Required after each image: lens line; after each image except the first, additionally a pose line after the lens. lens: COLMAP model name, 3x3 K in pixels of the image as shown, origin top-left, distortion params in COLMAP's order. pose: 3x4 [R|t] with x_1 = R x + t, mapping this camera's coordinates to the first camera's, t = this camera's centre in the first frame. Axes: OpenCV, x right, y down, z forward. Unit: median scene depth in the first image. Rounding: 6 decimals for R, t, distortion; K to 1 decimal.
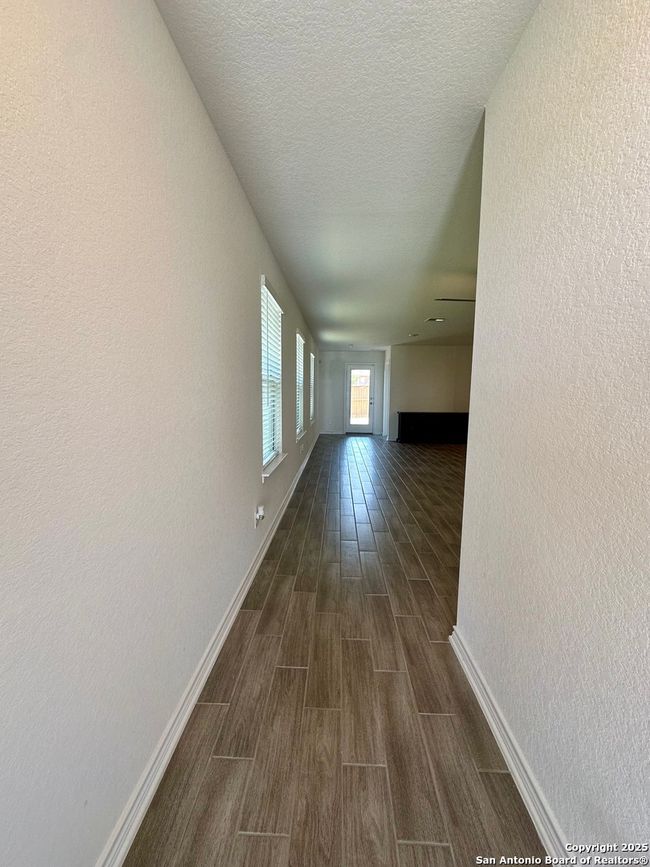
lens RADIAL K [[344.4, 0, 324.1], [0, 344.4, 435.1], [0, 0, 1]] dist [-0.010942, 0.000837]
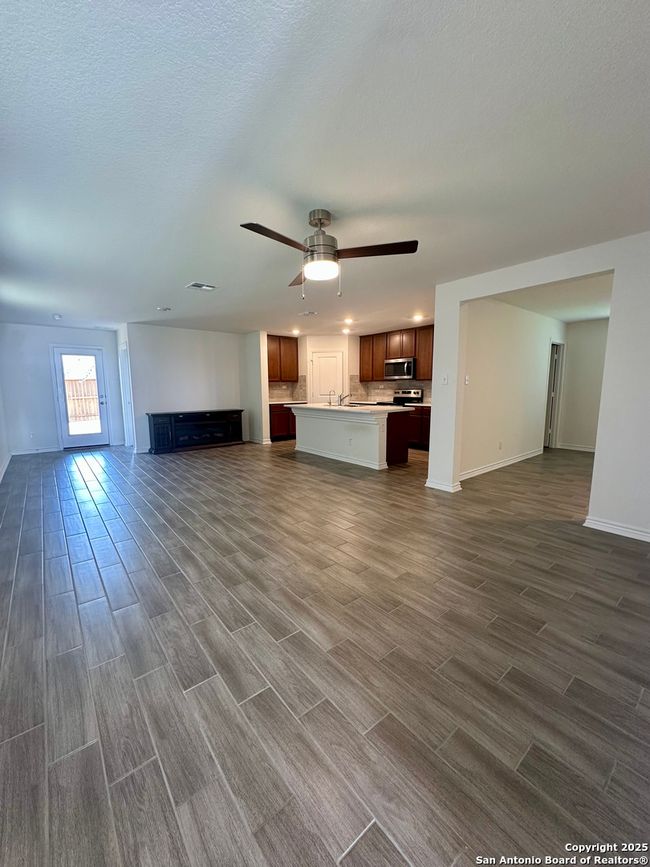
lens RADIAL K [[344.4, 0, 328.9], [0, 344.4, 439.3], [0, 0, 1]] dist [-0.010942, 0.000837]
pose [[0.742182, -0.106947, 0.661611, 0.007043], [0.089007, 0.994170, 0.060857, -0.022025], [-0.664262, 0.013721, 0.747374, 0.174347]]
